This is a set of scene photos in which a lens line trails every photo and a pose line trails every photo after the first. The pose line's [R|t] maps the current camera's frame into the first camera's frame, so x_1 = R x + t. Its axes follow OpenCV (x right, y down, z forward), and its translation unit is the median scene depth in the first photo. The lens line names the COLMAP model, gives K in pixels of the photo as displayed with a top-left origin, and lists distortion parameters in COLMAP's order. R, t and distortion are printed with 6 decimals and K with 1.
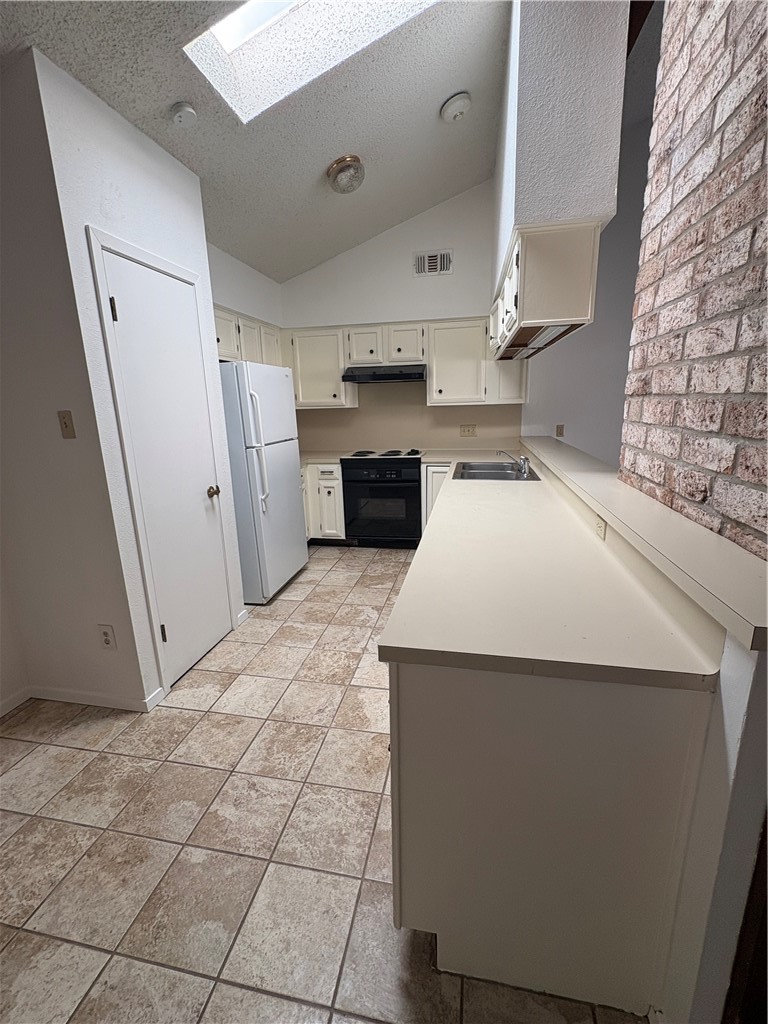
lens RADIAL K [[444.0, 0, 383.3], [0, 444.0, 510.5], [0, 0, 1]] dist [0.001928, -0.000347]
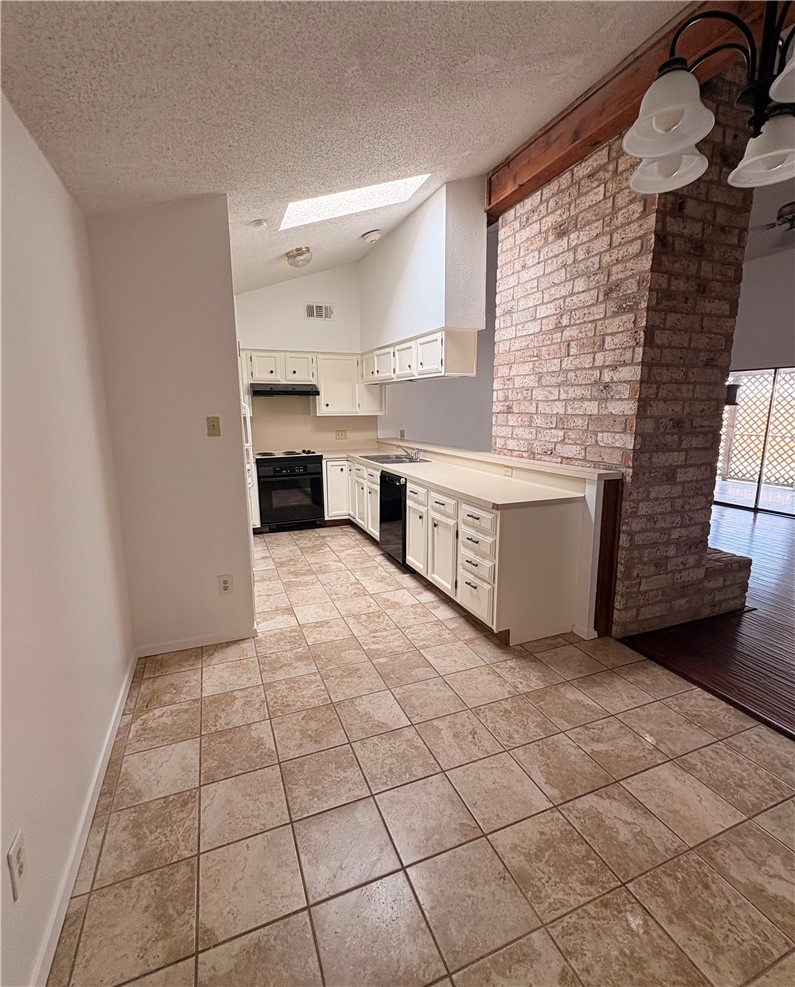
lens RADIAL K [[460.3, 0, 396.2], [0, 460.3, 491.3], [0, 0, 1]] dist [-0.000006, 0.000020]
pose [[0.833959, -0.076569, 0.546488, -0.772473], [0.114149, 0.992844, -0.035087, 0.094846], [-0.539891, 0.091642, 0.836732, -0.382663]]
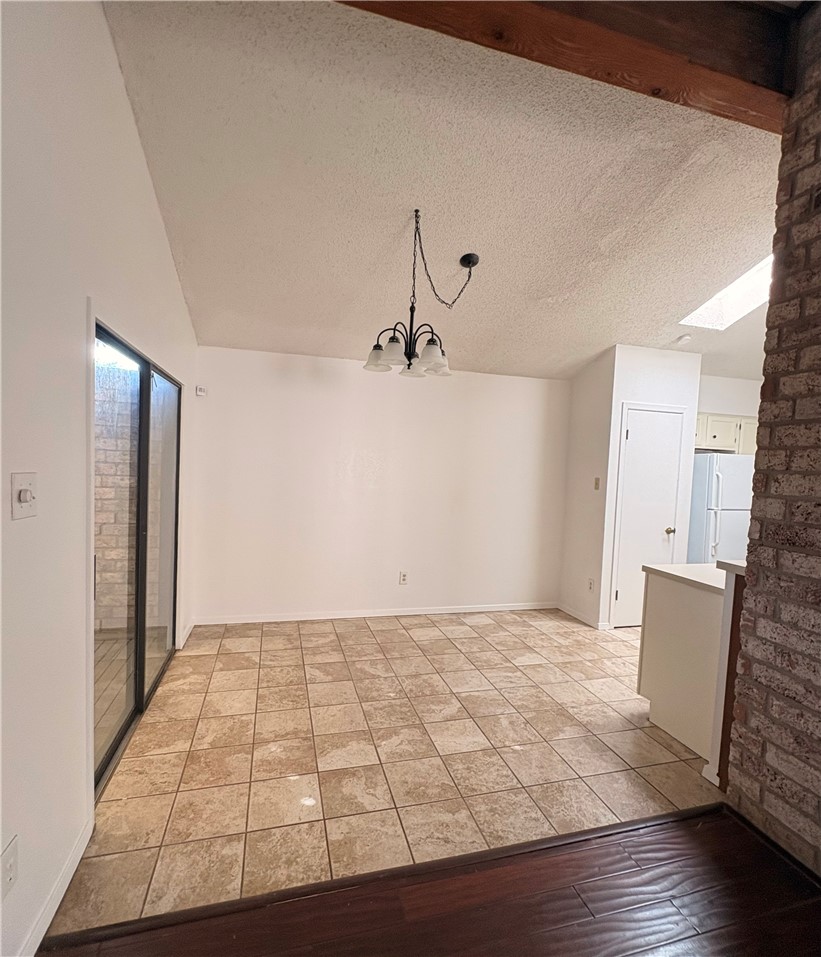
lens RADIAL K [[475.6, 0, 409.7], [0, 475.6, 487.2], [0, 0, 1]] dist [0.001965, 0.000521]
pose [[0.451048, 0.087190, -0.888231, 0.755915], [-0.259358, 0.965073, -0.036970, 0.121237], [0.853984, 0.247045, 0.457908, -0.689622]]
